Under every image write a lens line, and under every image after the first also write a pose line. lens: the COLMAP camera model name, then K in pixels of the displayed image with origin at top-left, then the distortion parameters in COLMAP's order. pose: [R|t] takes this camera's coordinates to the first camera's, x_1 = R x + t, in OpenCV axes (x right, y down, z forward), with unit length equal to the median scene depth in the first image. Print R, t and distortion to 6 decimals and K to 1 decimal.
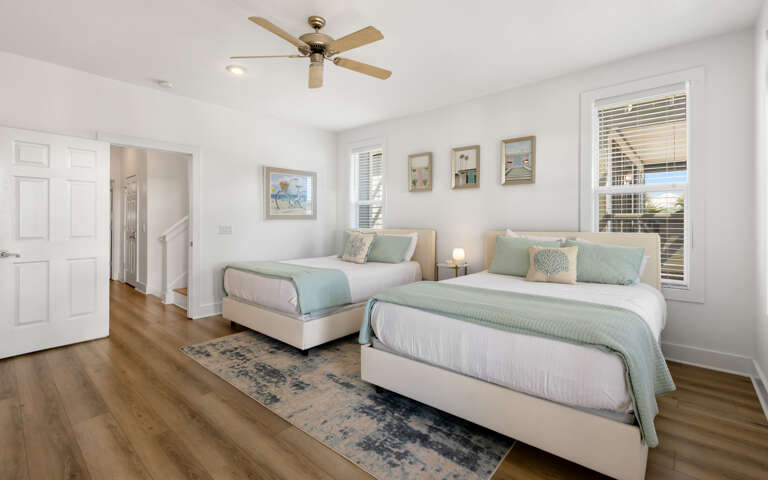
lens RADIAL K [[344.9, 0, 384.8], [0, 344.9, 223.3], [0, 0, 1]] dist [0.003383, 0.000237]
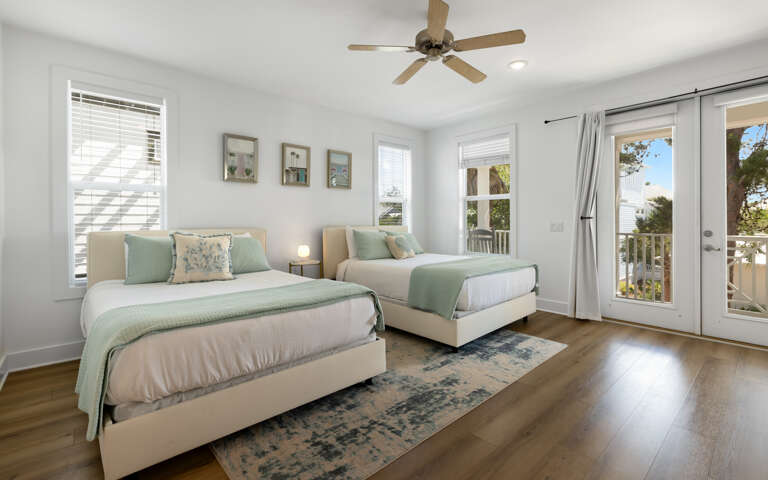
lens RADIAL K [[344.9, 0, 384.8], [0, 344.9, 223.3], [0, 0, 1]] dist [0.003383, 0.000237]
pose [[0.124271, -0.009735, 0.992201, -1.051675], [0.011433, 0.999900, 0.008378, 0.002749], [-0.992182, 0.010303, 0.124370, 0.889116]]
